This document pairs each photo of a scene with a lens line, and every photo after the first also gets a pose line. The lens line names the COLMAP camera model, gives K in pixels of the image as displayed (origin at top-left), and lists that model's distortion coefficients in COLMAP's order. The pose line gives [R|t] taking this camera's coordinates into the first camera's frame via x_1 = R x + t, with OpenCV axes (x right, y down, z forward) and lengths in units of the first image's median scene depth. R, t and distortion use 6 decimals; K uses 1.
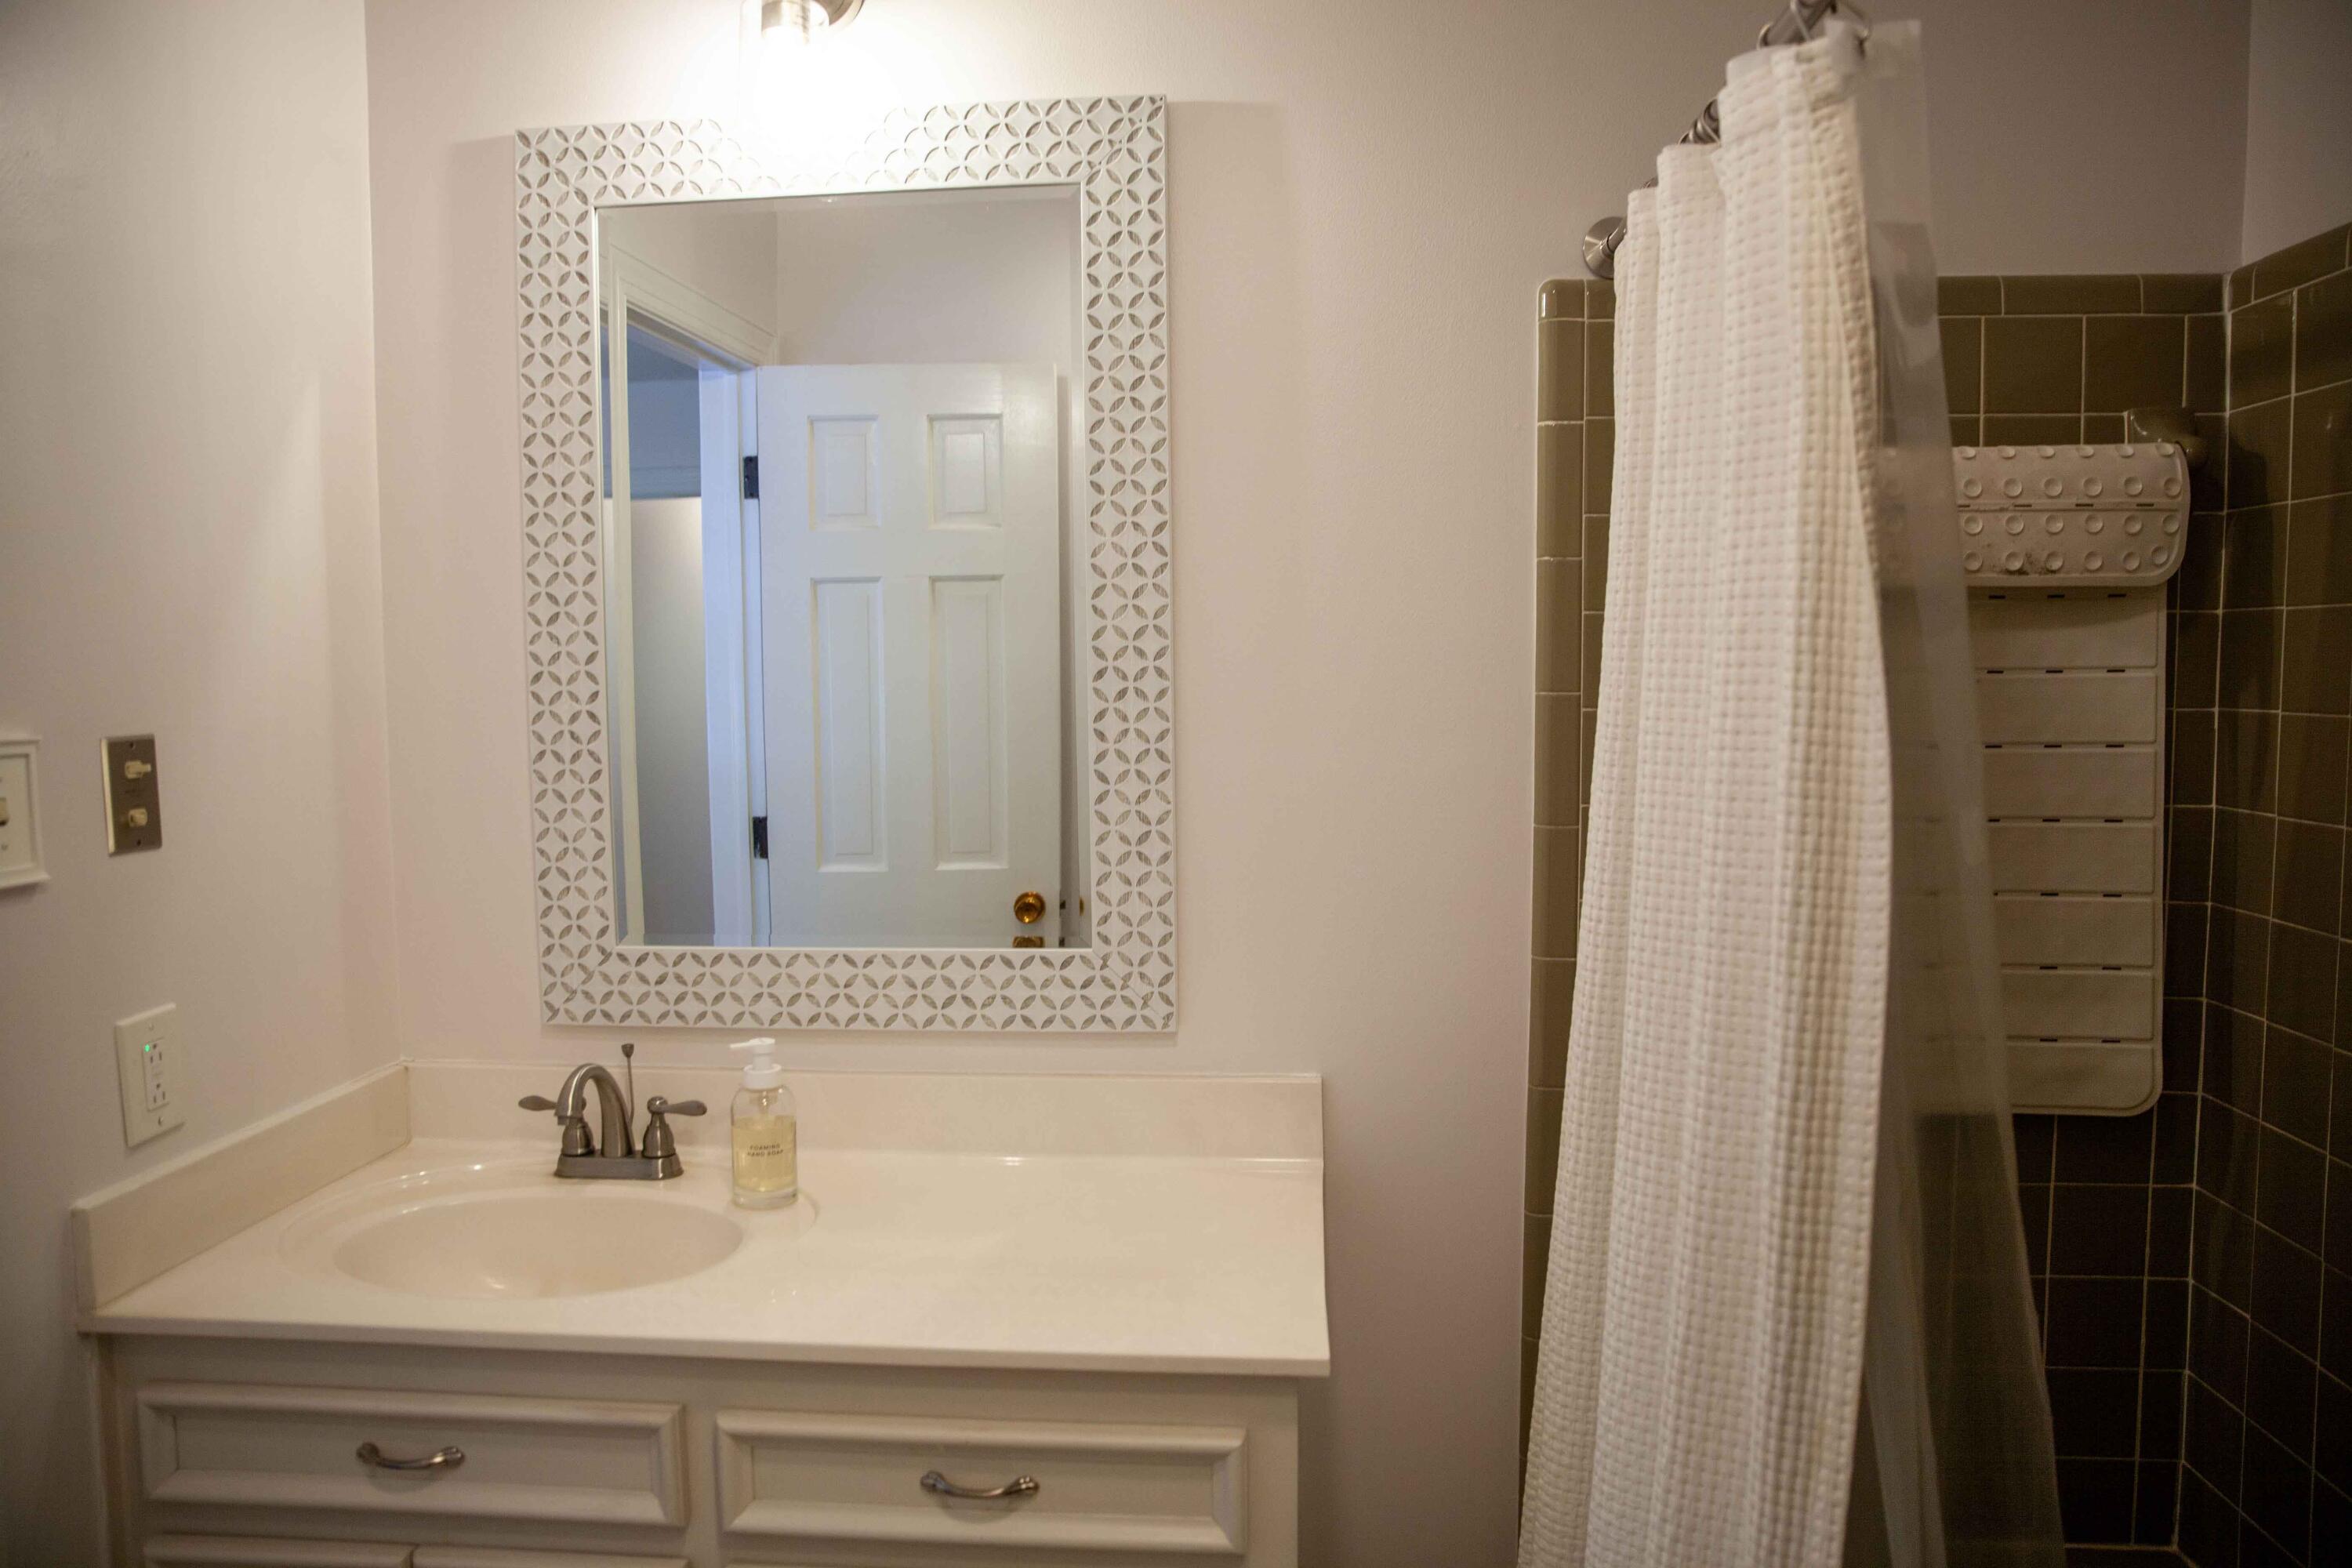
lens RADIAL K [[1603.2, 0, 1174.4], [0, 1603.2, 787.5], [0, 0, 1]] dist [-0.112501, 0.088818]
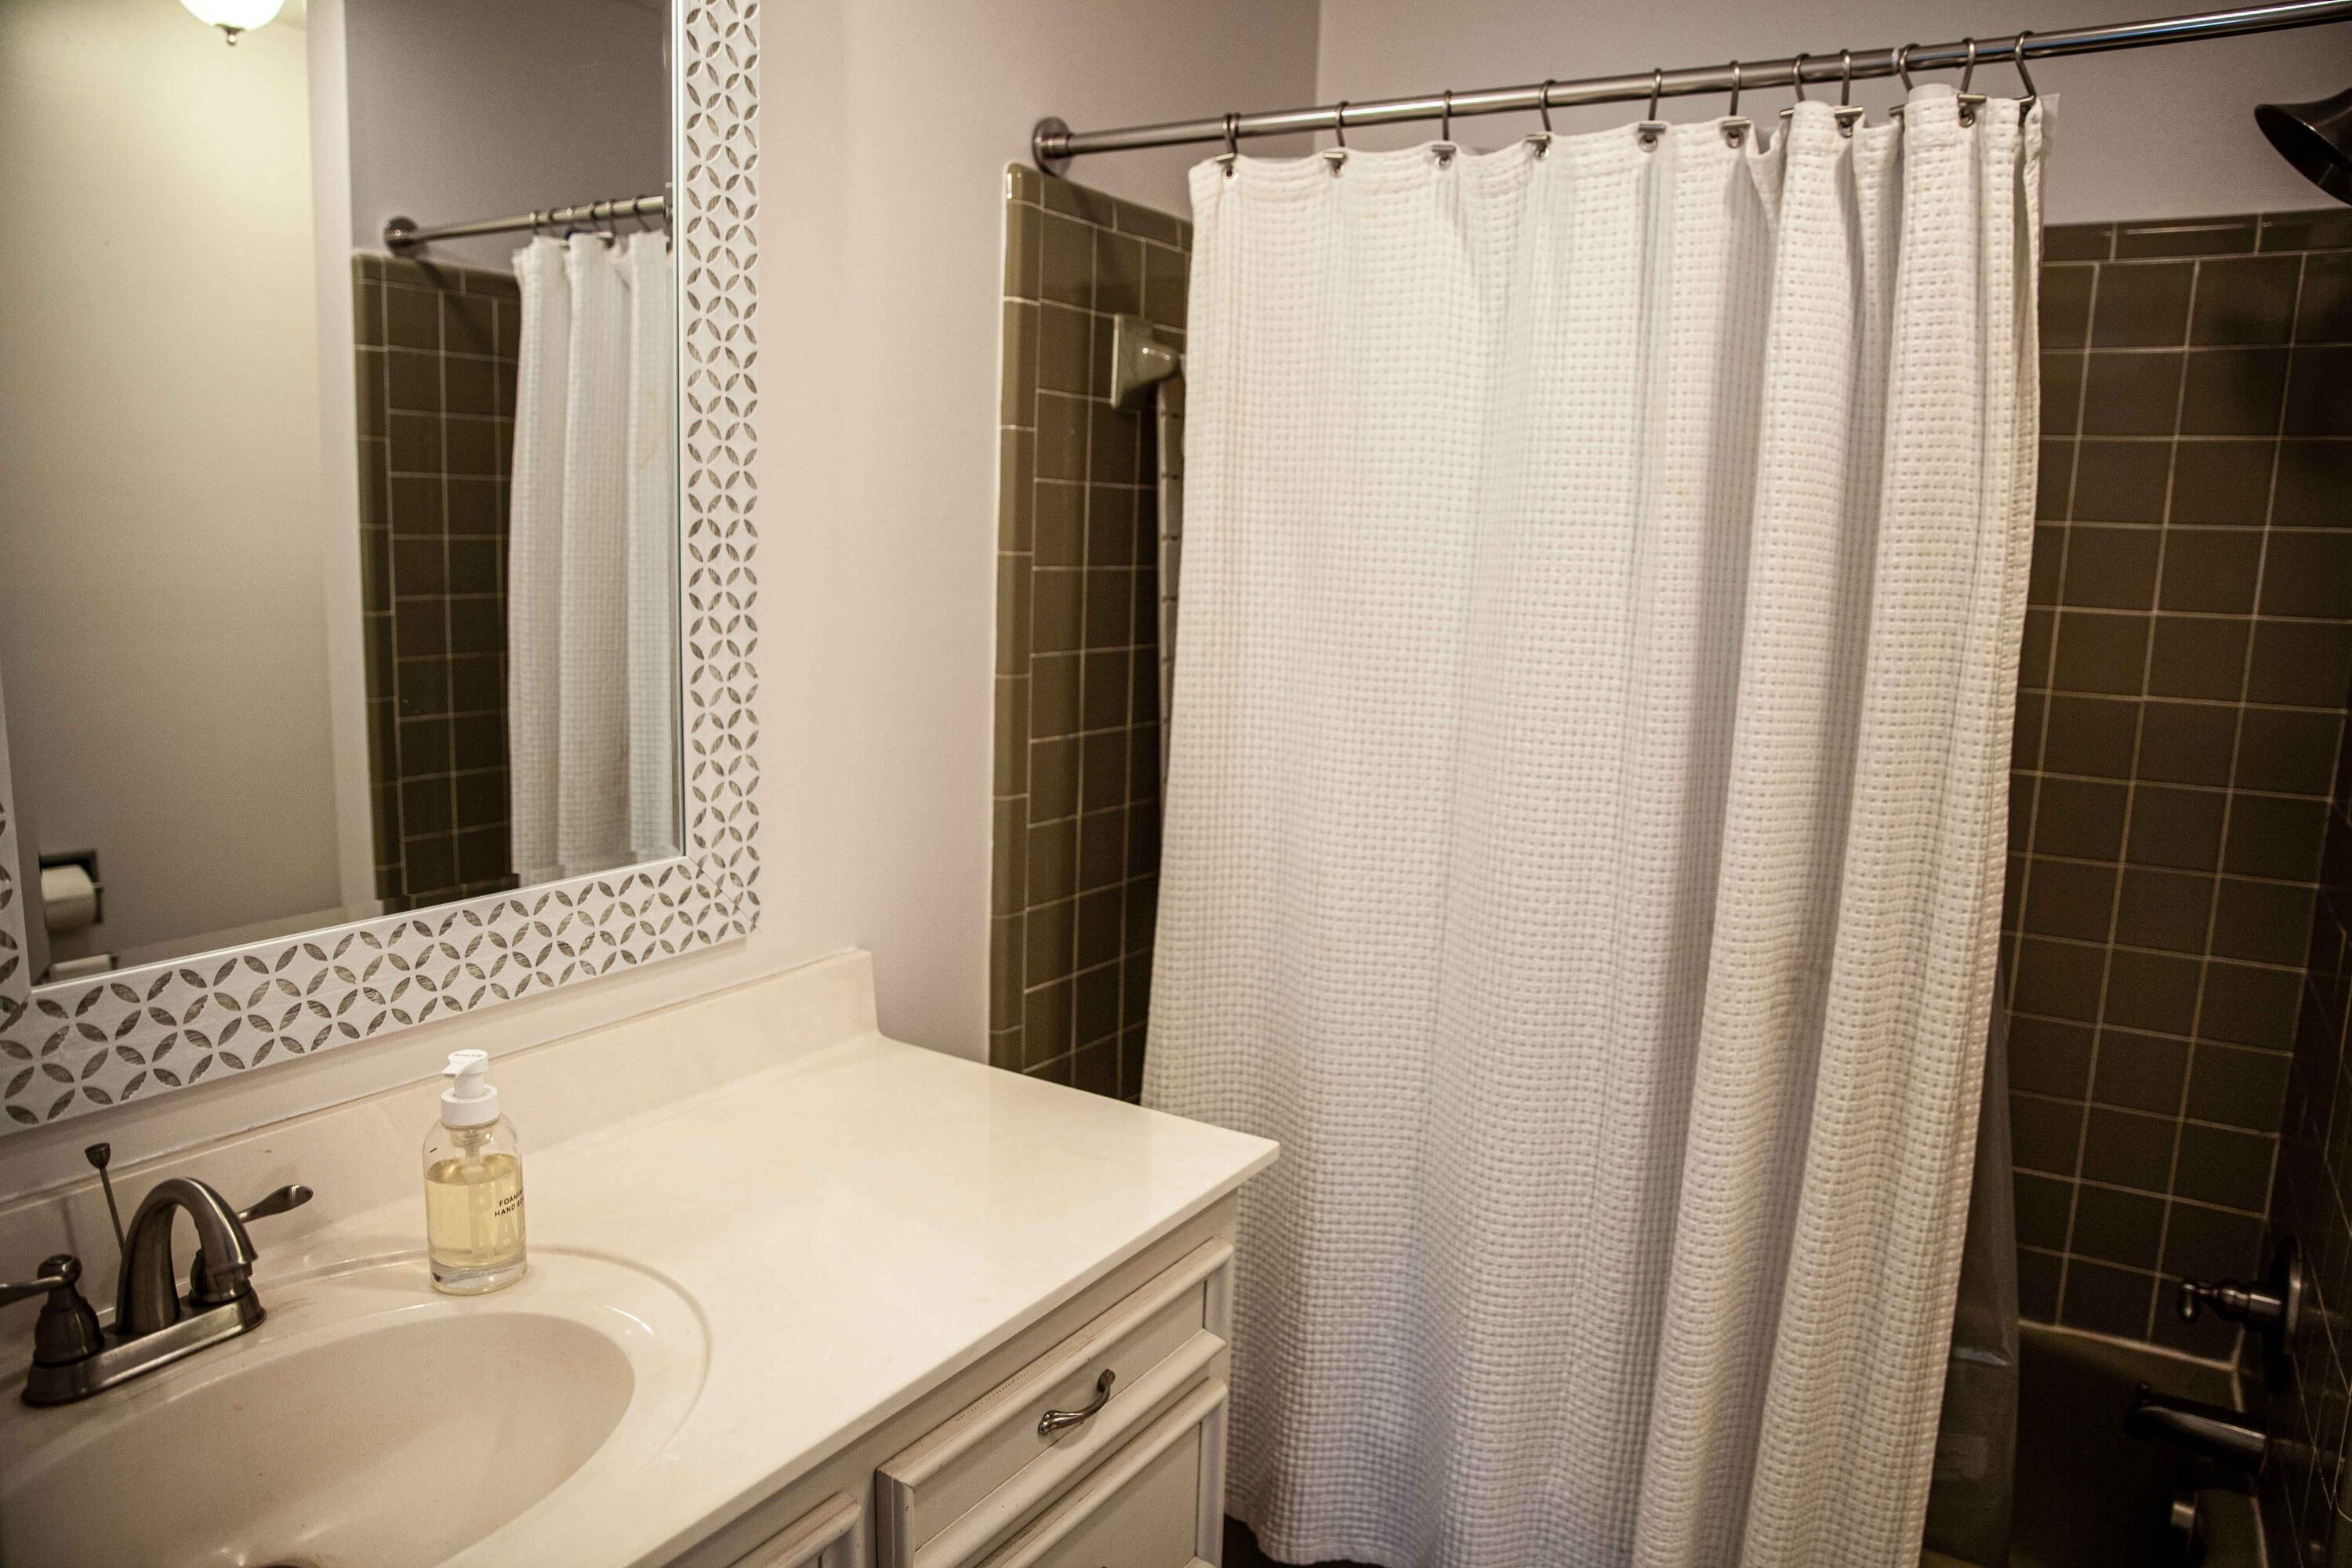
lens RADIAL K [[1603.2, 0, 1174.4], [0, 1603.2, 787.5], [0, 0, 1]] dist [-0.112501, 0.088818]
pose [[0.453255, -0.121854, 0.883013, -0.671782], [0.028101, 0.992073, 0.122480, -0.030172], [-0.890938, -0.030701, 0.453086, 0.393479]]
